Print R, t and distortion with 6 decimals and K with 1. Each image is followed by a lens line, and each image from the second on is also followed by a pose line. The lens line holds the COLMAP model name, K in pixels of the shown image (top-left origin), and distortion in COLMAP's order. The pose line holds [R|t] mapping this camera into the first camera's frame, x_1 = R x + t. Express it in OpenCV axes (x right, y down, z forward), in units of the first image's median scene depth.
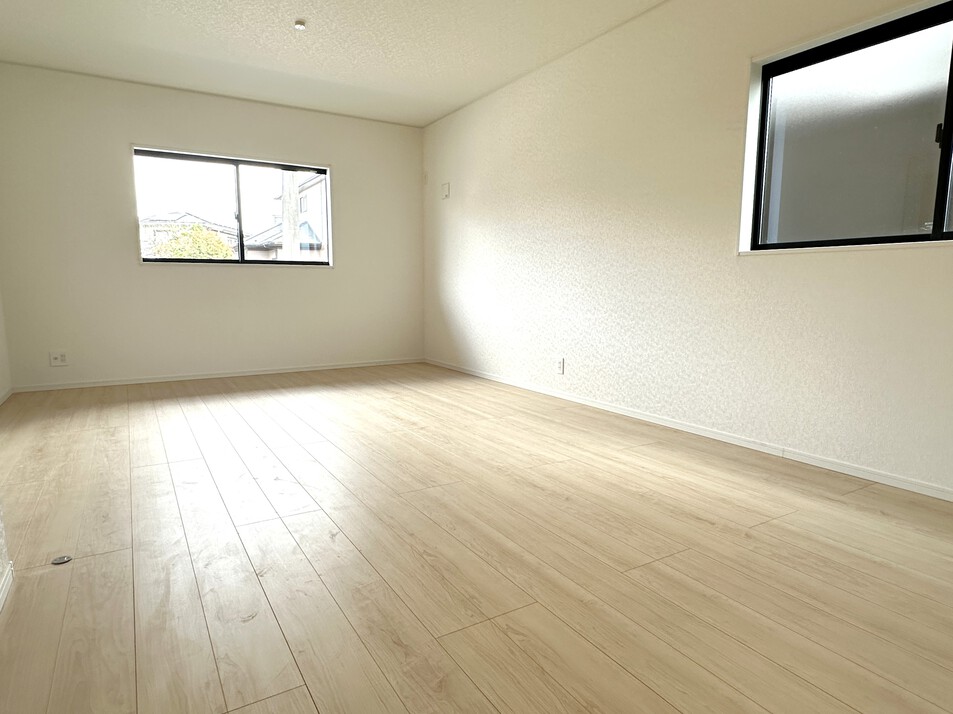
lens RADIAL K [[563.2, 0, 474.7], [0, 563.2, 356.2], [0, 0, 1]] dist [-0.004587, -0.000328]
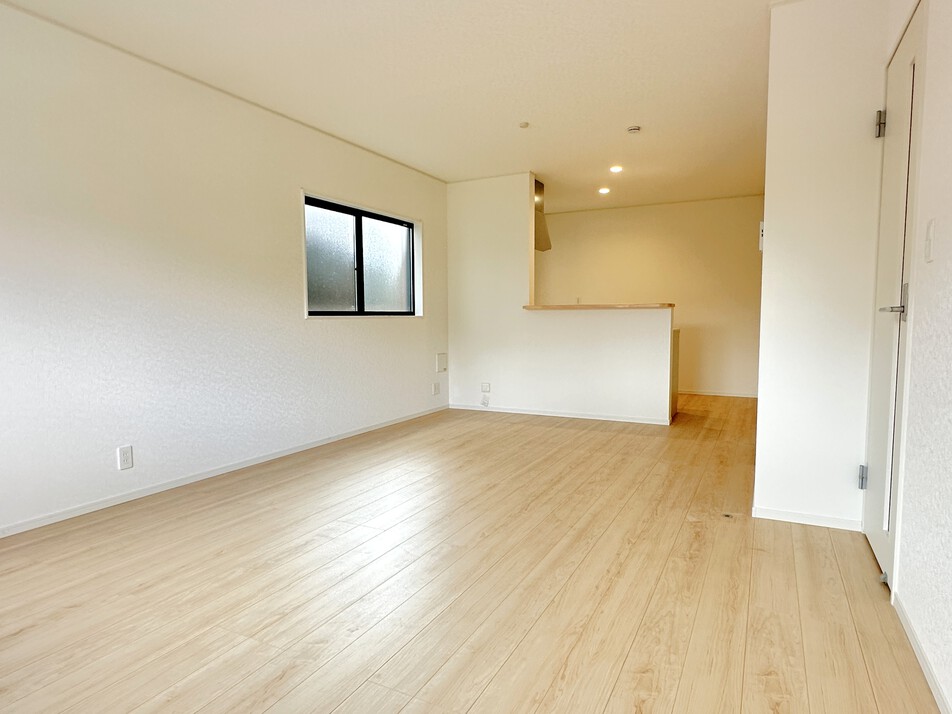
lens RADIAL K [[562.6, 0, 475.1], [0, 562.6, 359.6], [0, 0, 1]] dist [-0.004587, -0.000328]
pose [[-0.511432, -0.060873, 0.857165, -1.274651], [0.114429, 0.983780, 0.138139, -0.285600], [-0.851671, 0.168733, -0.496171, 1.733760]]
